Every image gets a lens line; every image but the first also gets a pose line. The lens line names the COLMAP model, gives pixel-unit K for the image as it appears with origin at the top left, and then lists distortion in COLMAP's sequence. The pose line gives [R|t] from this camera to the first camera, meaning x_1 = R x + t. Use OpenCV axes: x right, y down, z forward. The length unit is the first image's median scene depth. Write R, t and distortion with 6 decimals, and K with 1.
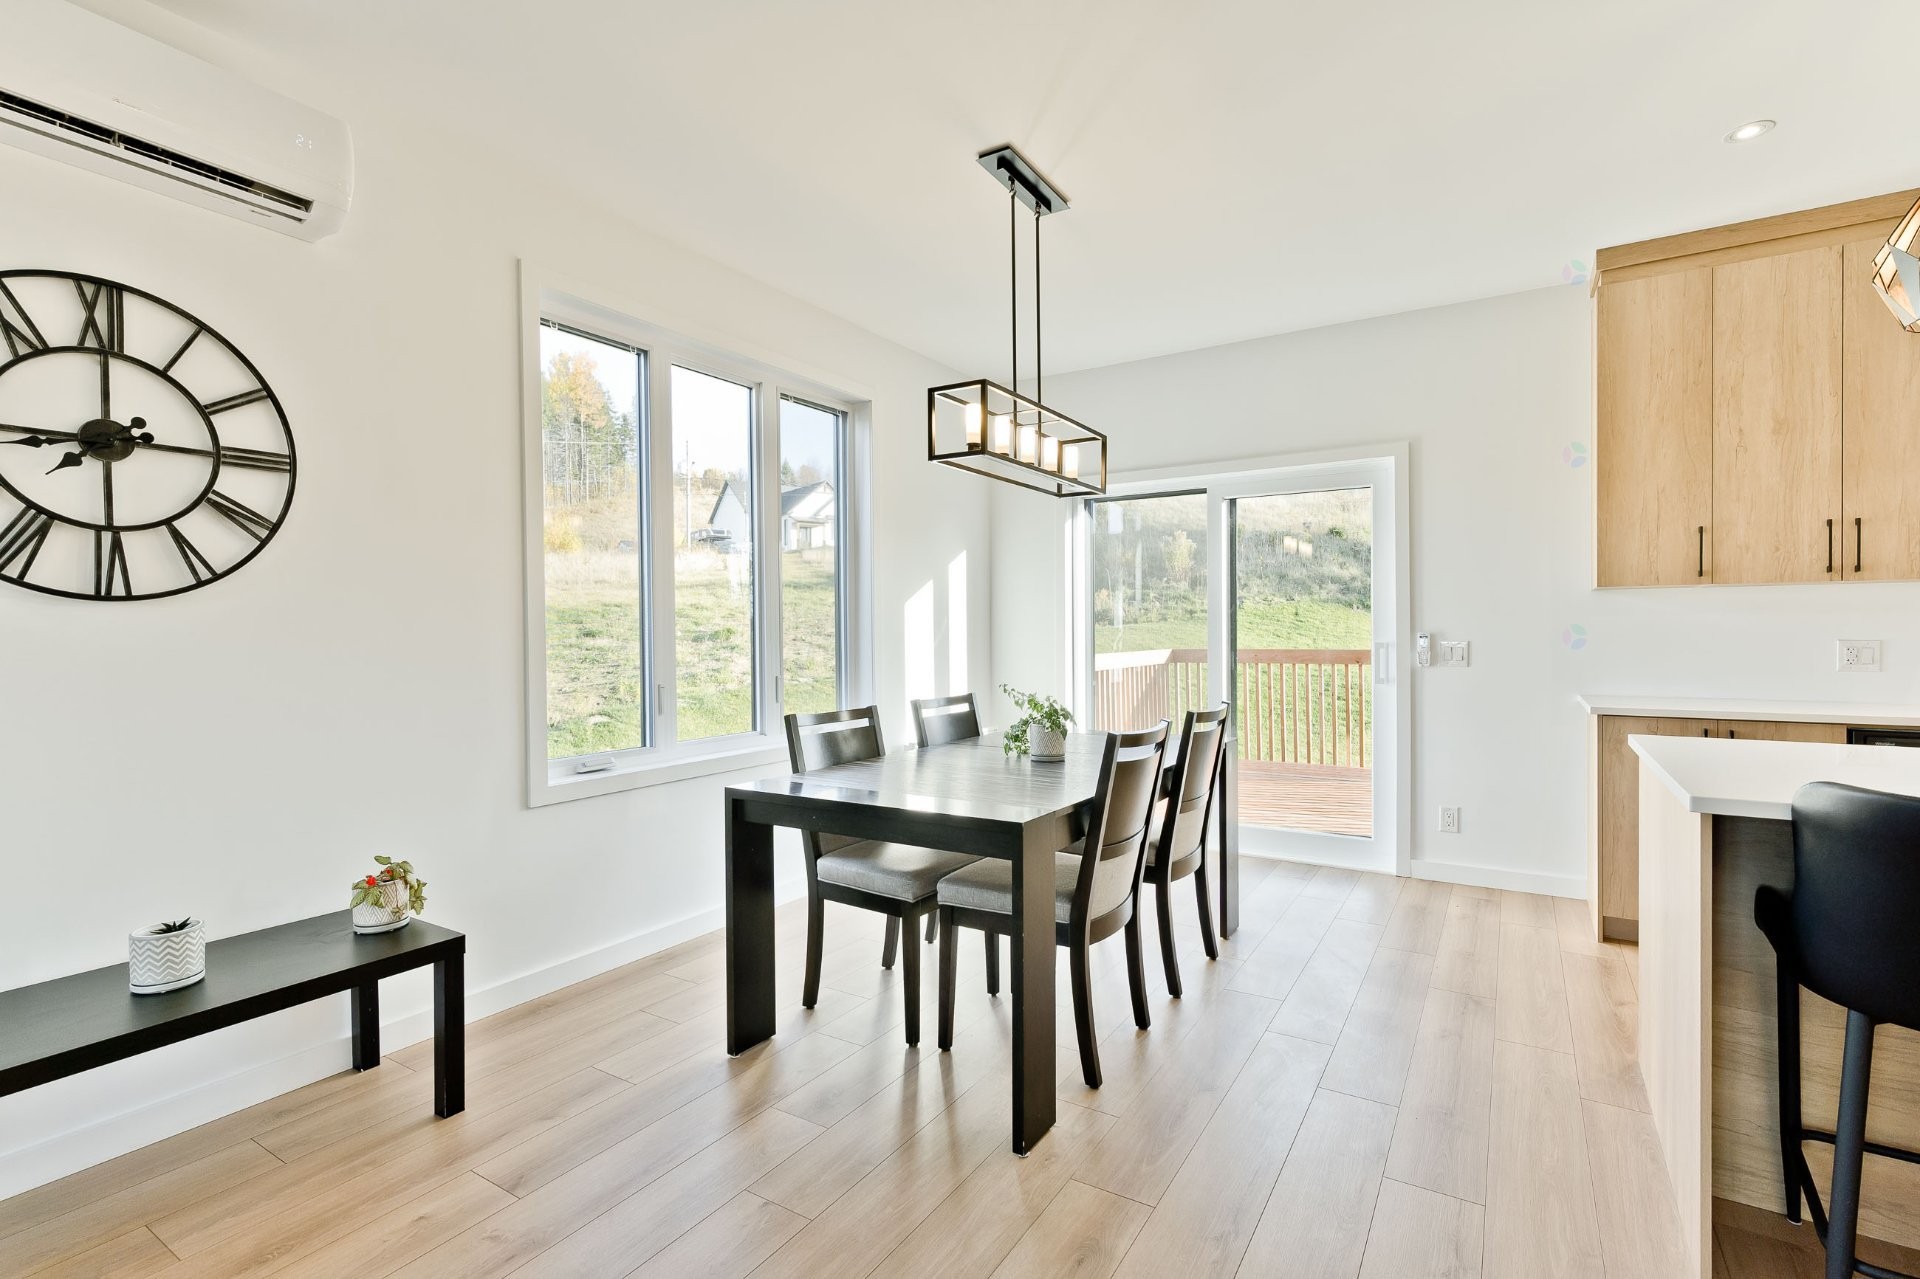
lens RADIAL K [[892.9, 0, 959.5], [0, 892.9, 636.2], [0, 0, 1]] dist [-0.002089, -0.000107]
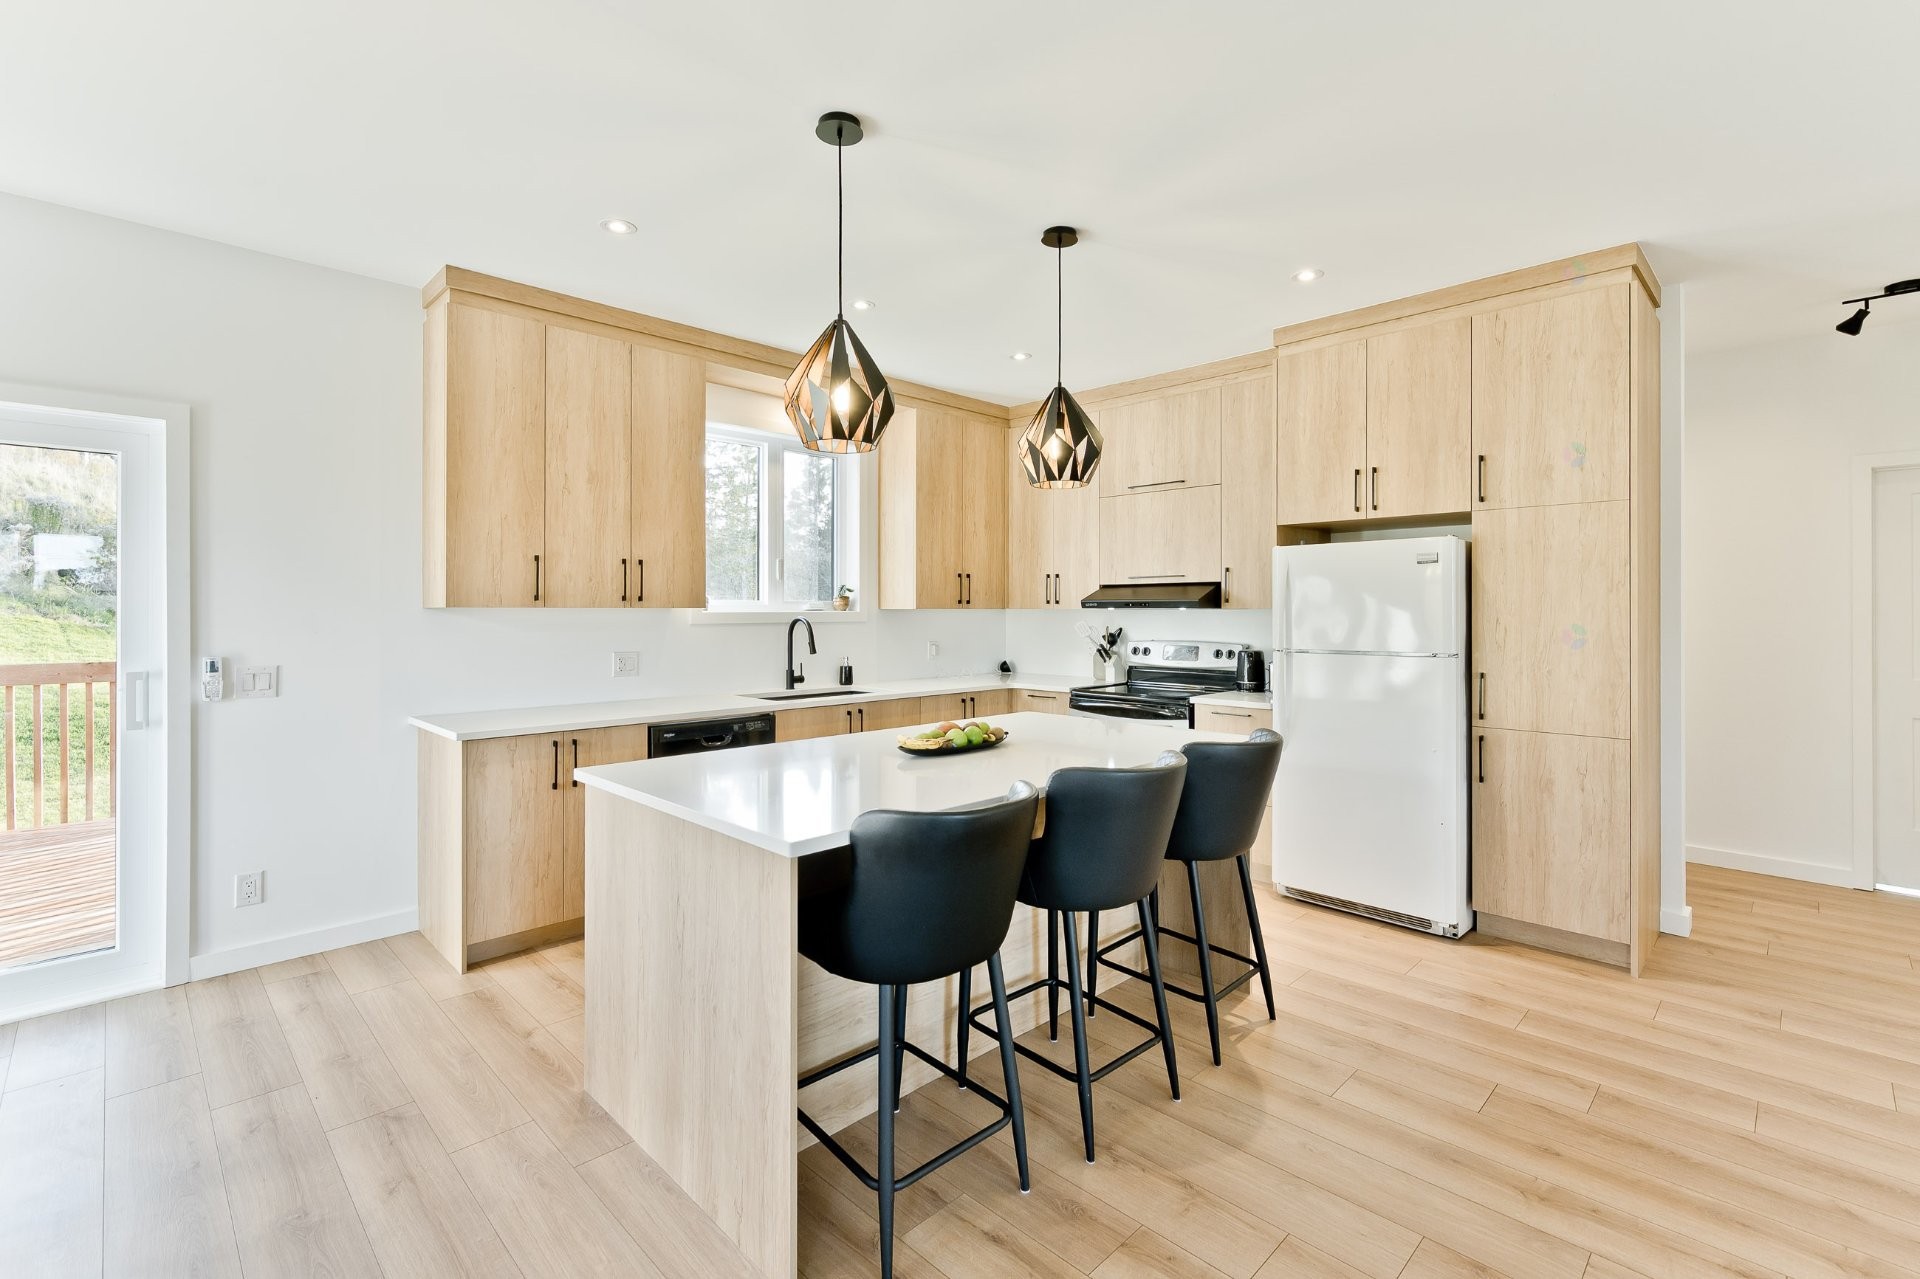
lens RADIAL K [[820.6, 0, 969.8], [0, 820.6, 608.2], [0, 0, 1]] dist [-0.001538, -0.000832]
pose [[0.208640, 0.008256, 0.977958, -0.047754], [0.008828, 0.999908, -0.010325, -0.042589], [-0.977953, 0.010787, 0.208548, 0.267318]]
